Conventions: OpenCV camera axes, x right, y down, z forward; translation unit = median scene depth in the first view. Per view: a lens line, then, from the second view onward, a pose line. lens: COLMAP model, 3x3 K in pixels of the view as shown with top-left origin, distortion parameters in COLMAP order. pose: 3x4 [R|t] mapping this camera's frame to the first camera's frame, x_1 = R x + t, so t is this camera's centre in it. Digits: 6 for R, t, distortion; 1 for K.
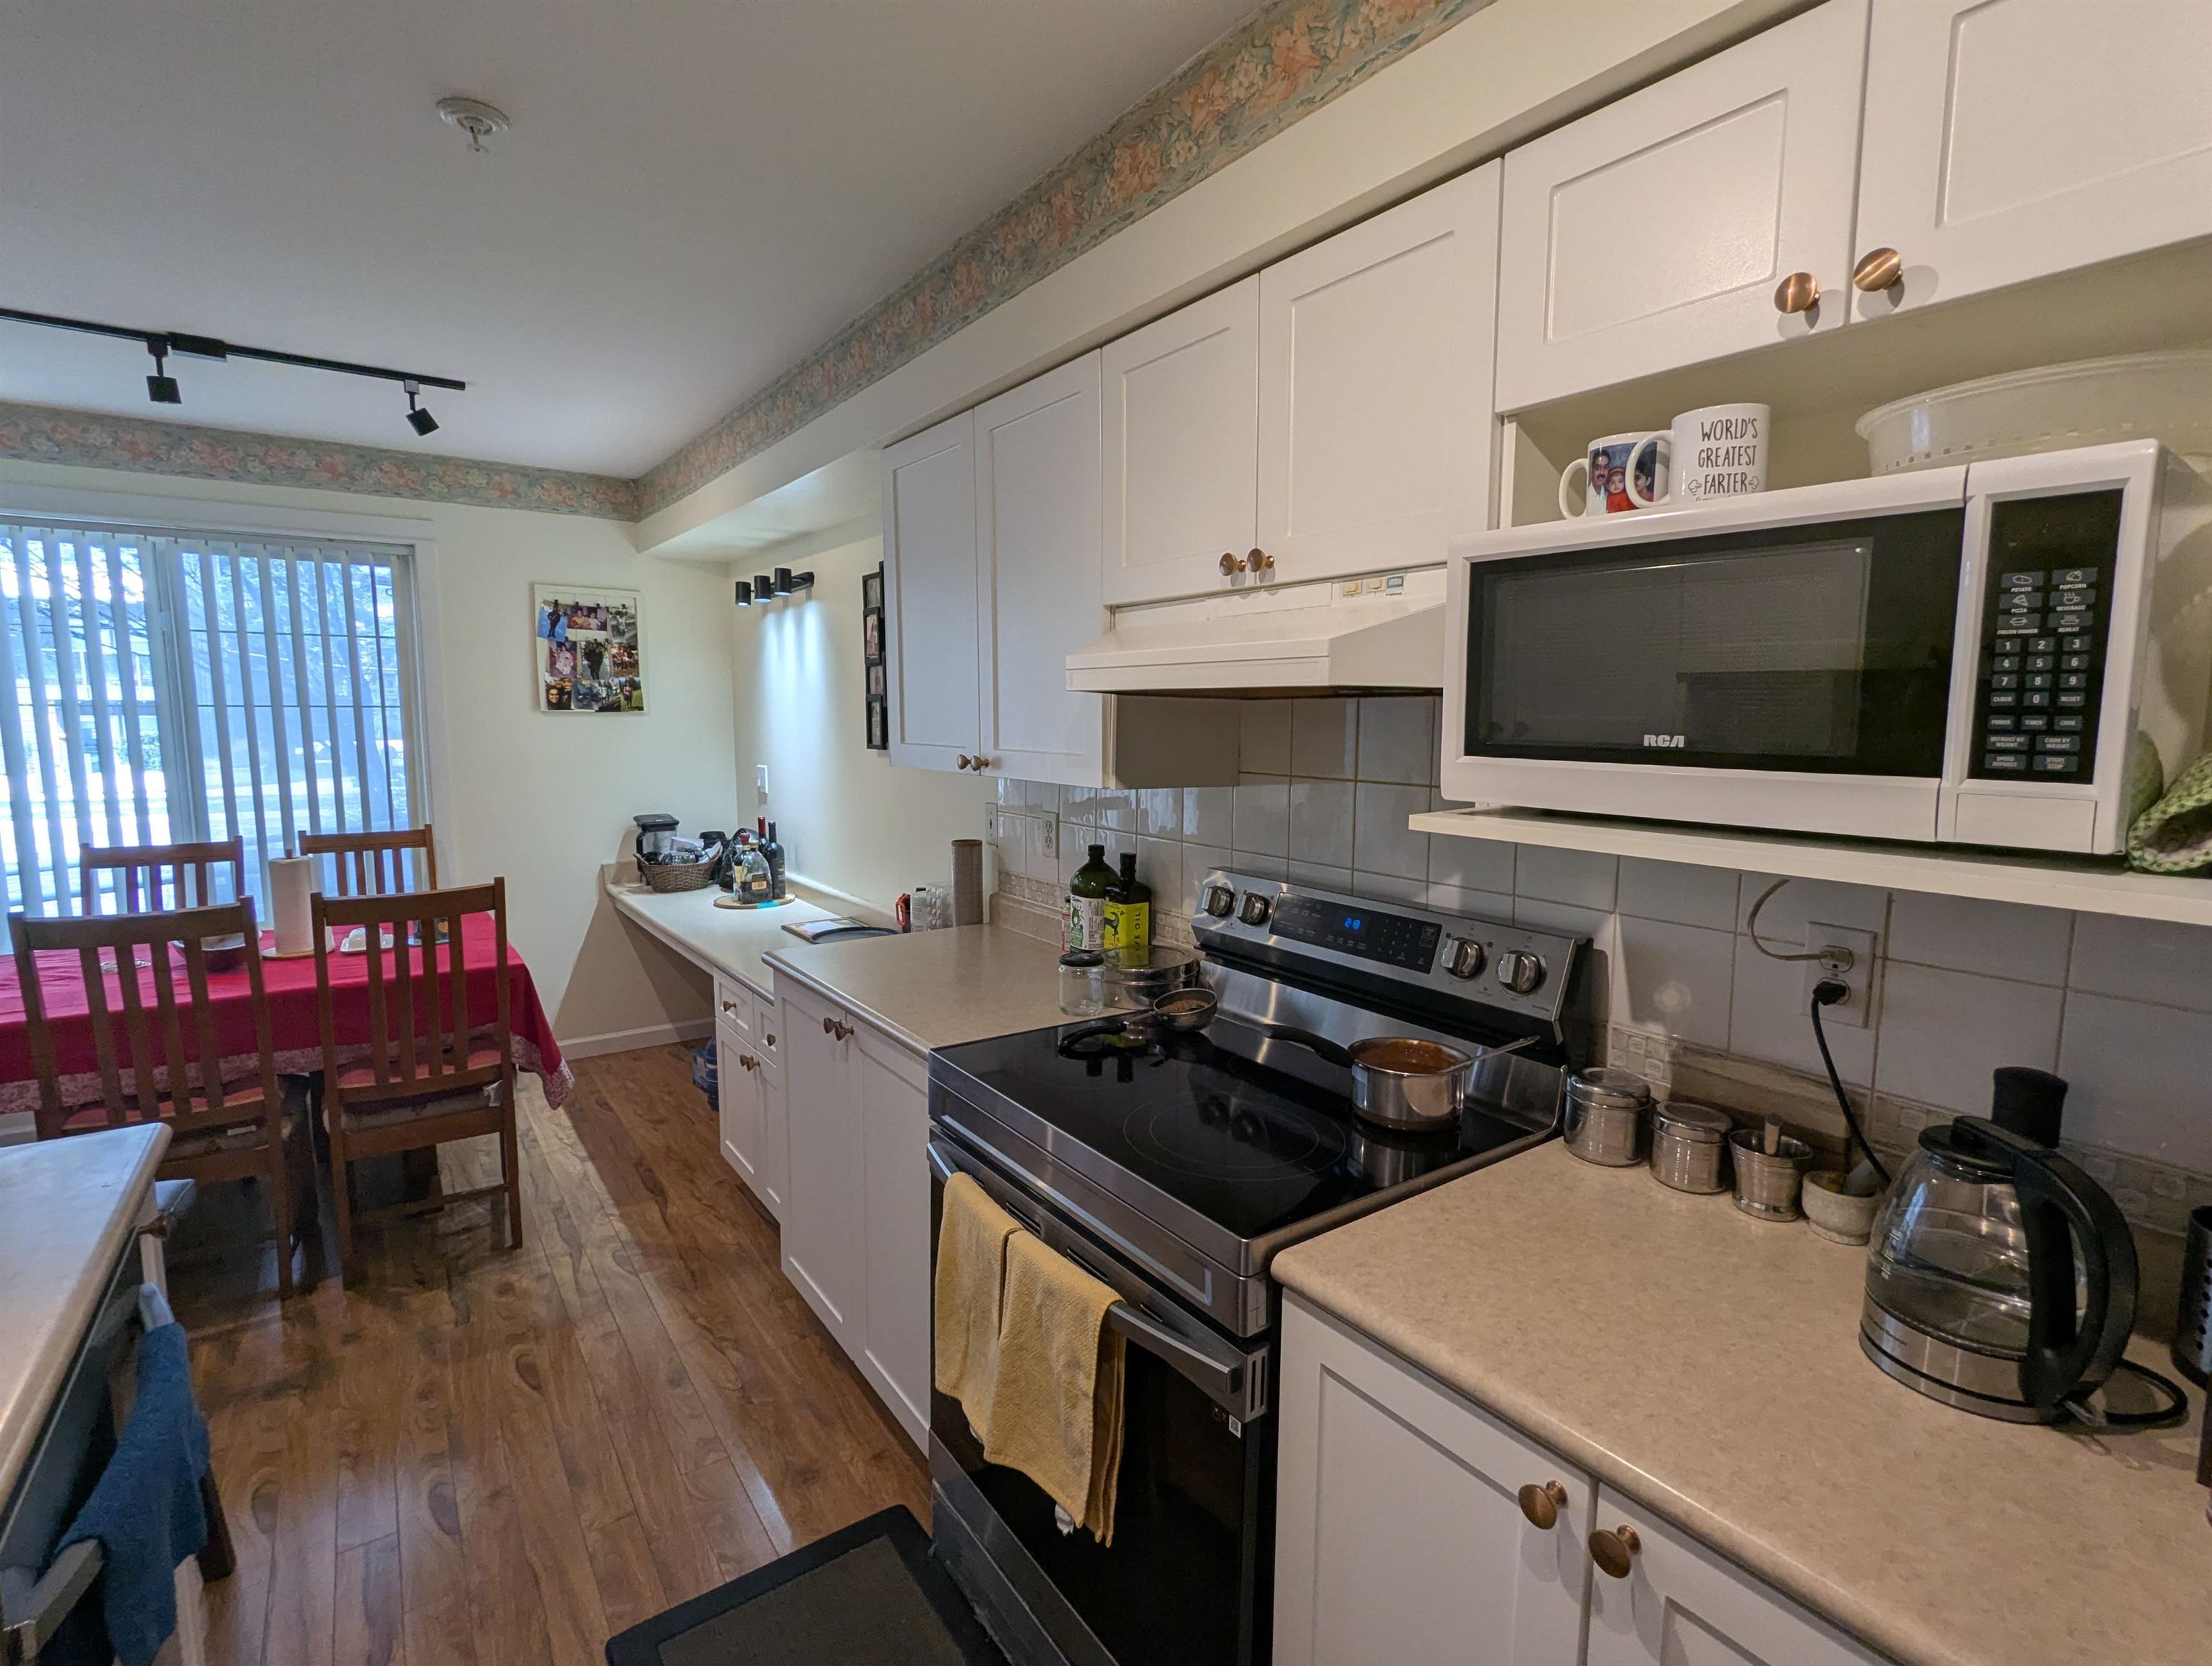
lens RADIAL K [[1049.5, 0, 1105.0], [0, 1049.5, 834.8], [0, 0, 1]] dist [0.002487, -0.000780]
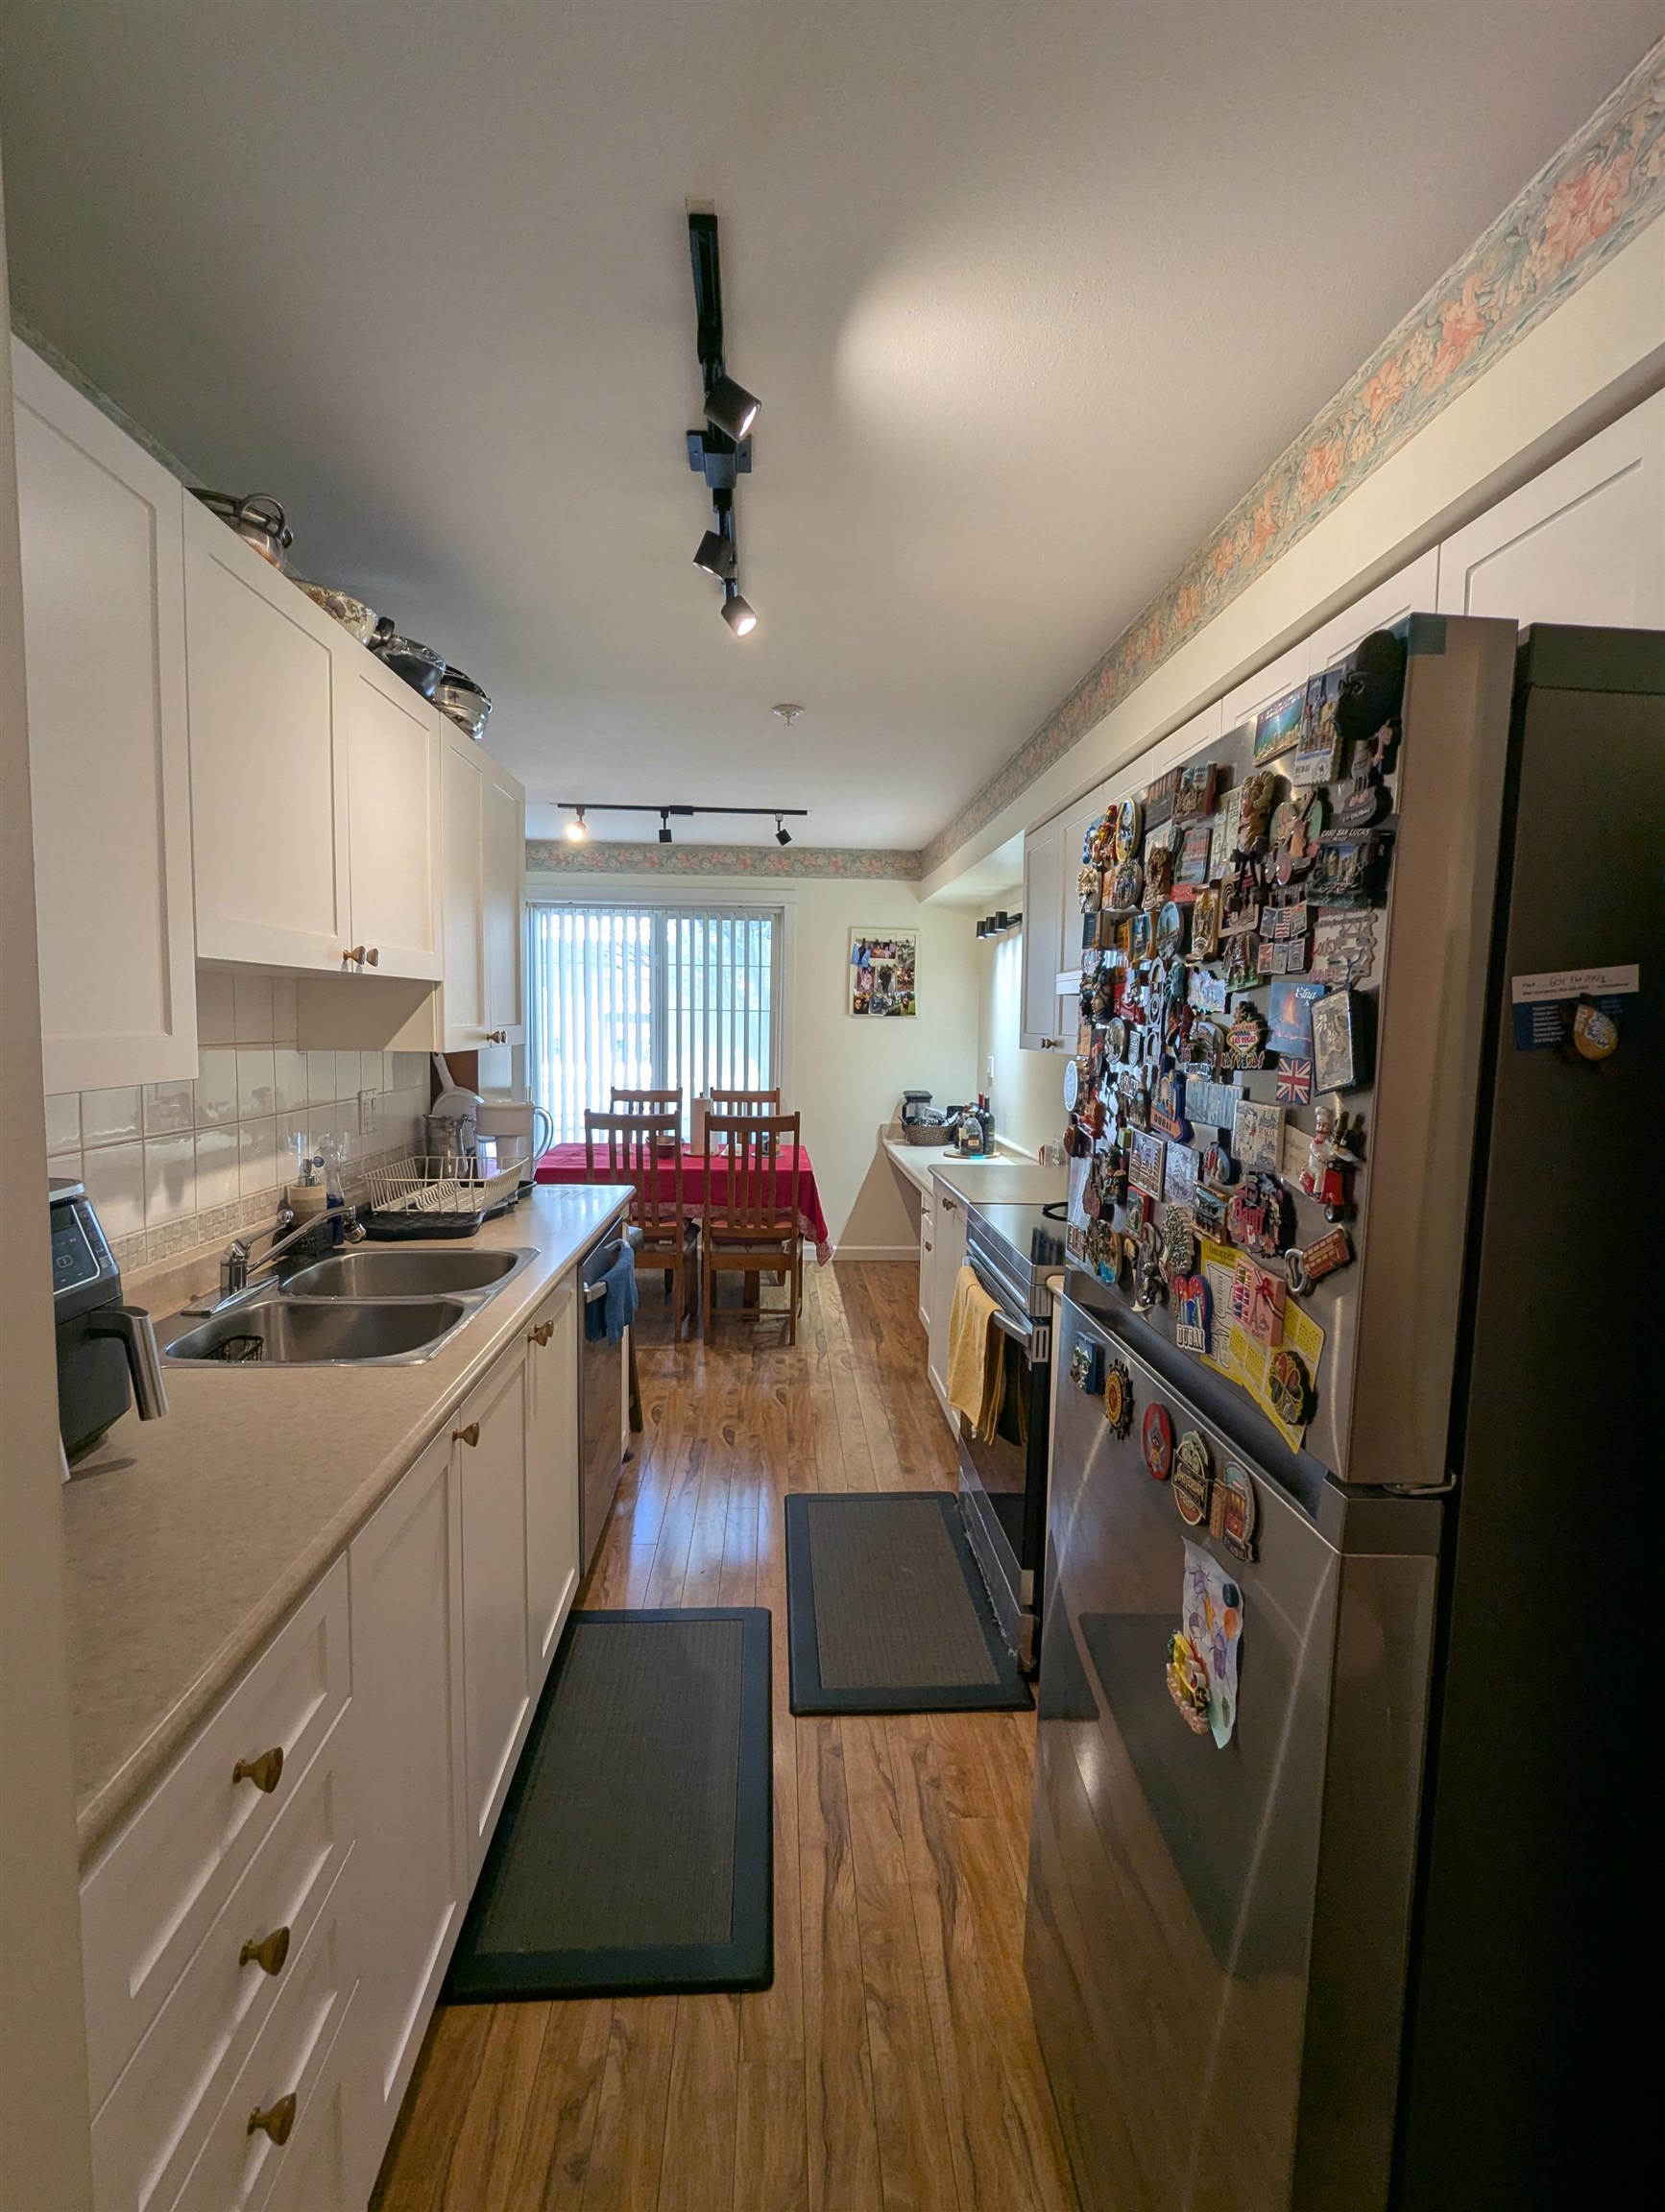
lens RADIAL K [[1049.5, 0, 834.2], [0, 1049.5, 1107.8], [0, 0, 1]] dist [0.002487, -0.000780]
pose [[0.846027, 0.053650, -0.530434, 0.272441], [-0.075817, 0.996919, -0.020094, 0.050737], [0.527721, 0.057216, 0.847488, -0.287251]]
